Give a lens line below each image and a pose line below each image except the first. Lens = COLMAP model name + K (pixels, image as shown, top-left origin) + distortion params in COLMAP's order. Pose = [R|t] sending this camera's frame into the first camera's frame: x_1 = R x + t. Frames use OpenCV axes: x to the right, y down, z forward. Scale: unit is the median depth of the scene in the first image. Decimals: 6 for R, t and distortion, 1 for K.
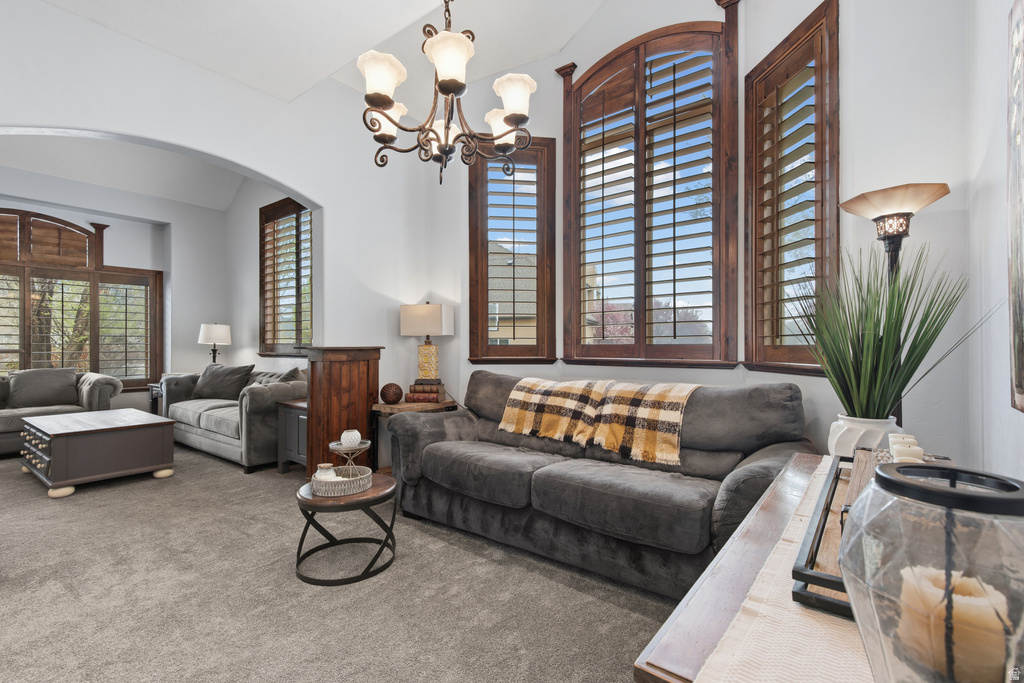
lens RADIAL K [[463.7, 0, 511.2], [0, 463.7, 342.8], [0, 0, 1]] dist [0.008433, -0.002001]
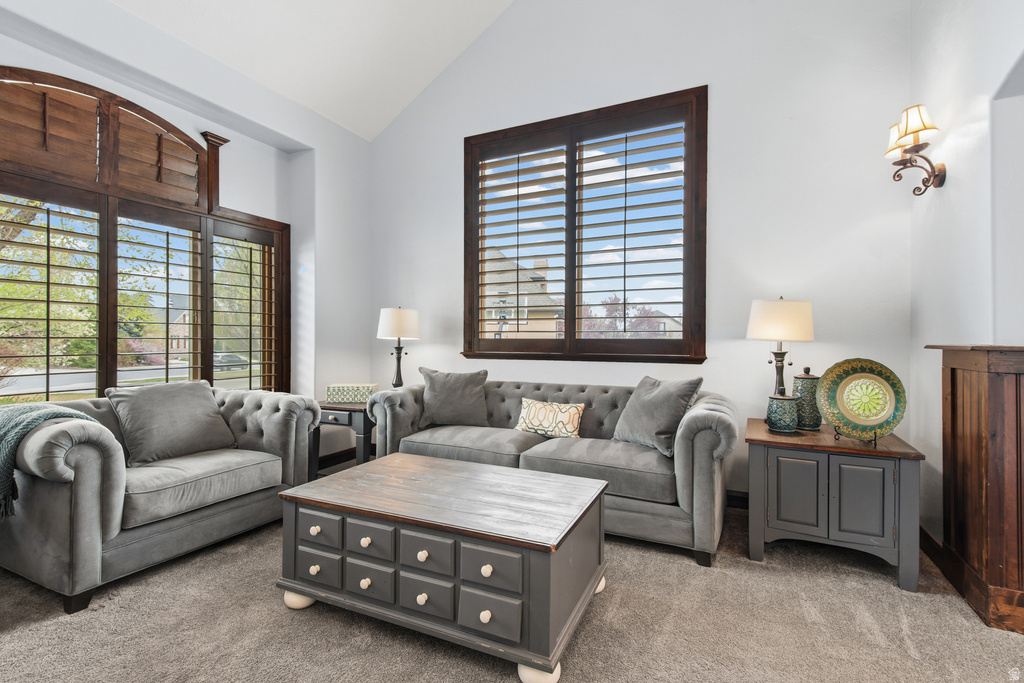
lens RADIAL K [[463.7, 0, 512.6], [0, 463.7, 341.8], [0, 0, 1]] dist [0.008433, -0.002001]
pose [[0.975981, -0.000514, 0.217854, -0.646944], [-0.001409, 0.999961, 0.008672, 0.000690], [-0.217850, -0.008771, 0.975943, 0.342232]]
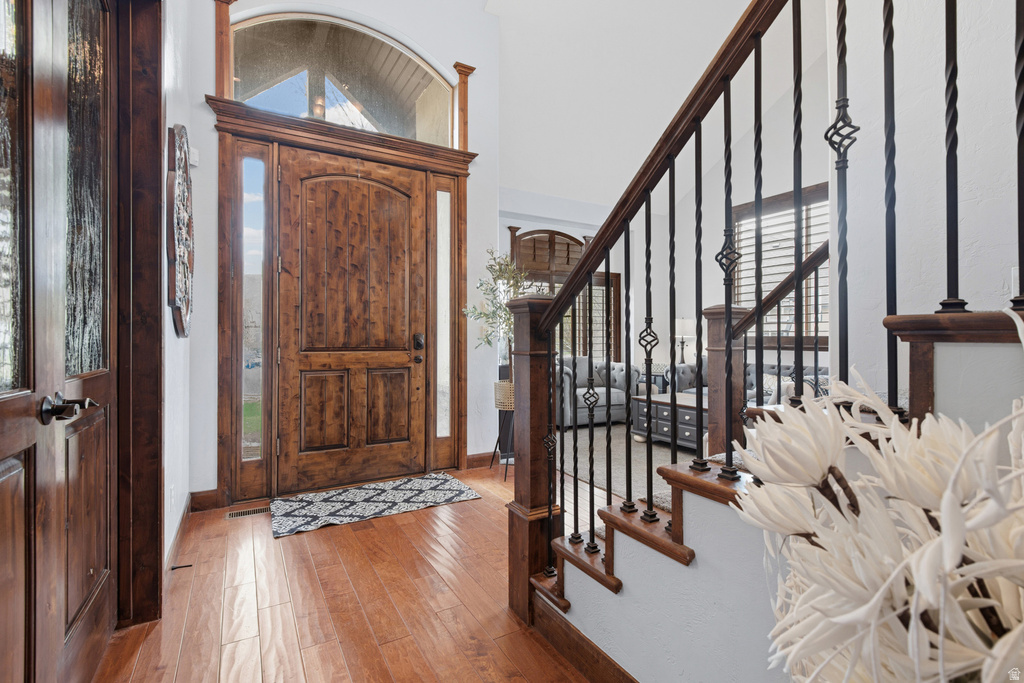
lens RADIAL K [[463.7, 0, 519.2], [0, 463.7, 341.2], [0, 0, 1]] dist [0.008433, -0.002001]
pose [[0.929222, -0.001764, -0.369518, -0.613880], [0.004290, 0.999973, 0.006016, 0.004918], [0.369497, -0.007175, 0.929204, -0.162214]]
